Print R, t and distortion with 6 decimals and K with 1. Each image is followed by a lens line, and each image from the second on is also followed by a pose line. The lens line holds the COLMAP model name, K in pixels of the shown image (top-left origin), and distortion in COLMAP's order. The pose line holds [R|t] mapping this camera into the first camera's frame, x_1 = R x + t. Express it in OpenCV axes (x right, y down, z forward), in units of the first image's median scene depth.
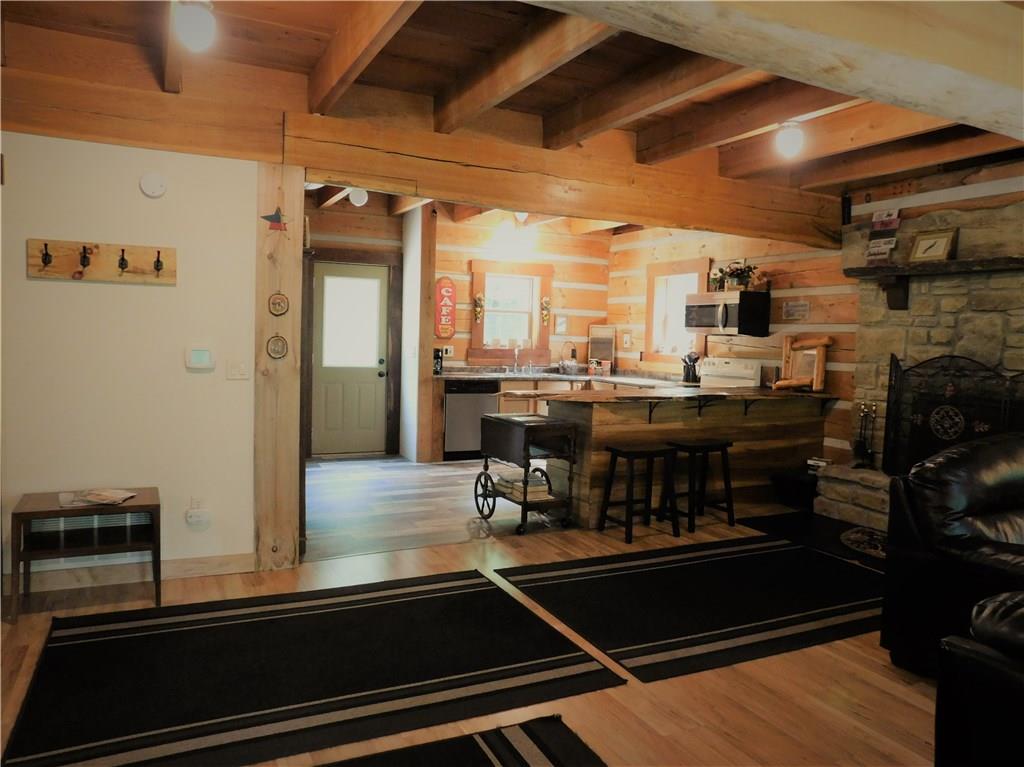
lens RADIAL K [[775.3, 0, 512.0], [0, 775.3, 383.5], [0, 0, 1]] dist [-0.006902, -0.004694]
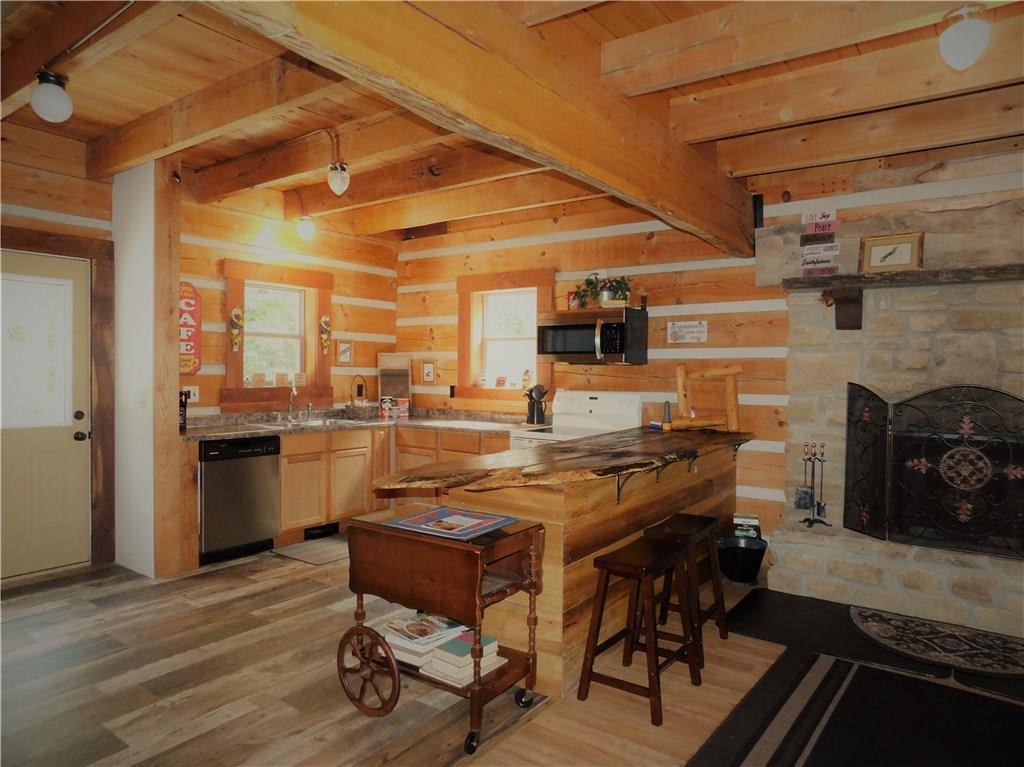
lens RADIAL K [[690.0, 0, 512.0], [0, 690.0, 383.5], [0, 0, 1]] dist [-0.042670, 0.001647]
pose [[0.890568, -0.029008, 0.453924, -0.105085], [0.043902, 0.998787, -0.022306, -0.025924], [-0.452726, 0.039793, 0.890761, 0.358466]]
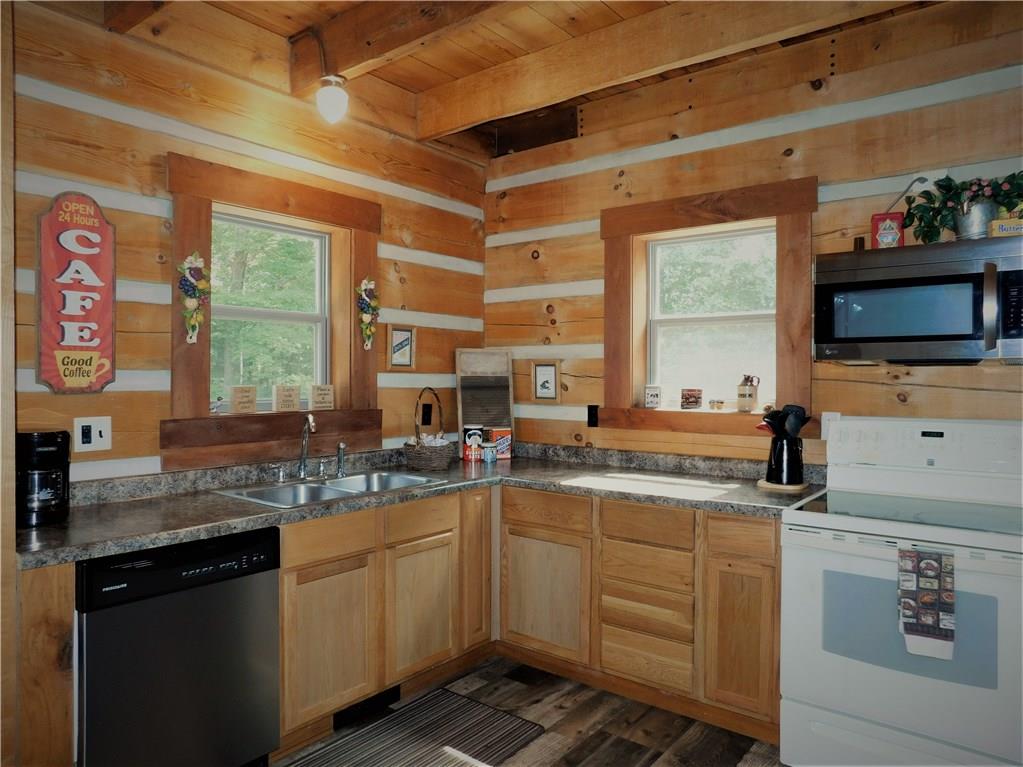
lens RADIAL K [[689.4, 0, 511.5], [0, 689.4, 383.5], [0, 0, 1]] dist [-0.042670, 0.001647]
pose [[0.902403, -0.032303, 0.429680, -0.047412], [0.050649, 0.998225, -0.031327, -0.045512], [-0.427905, 0.050033, 0.902438, 0.694663]]
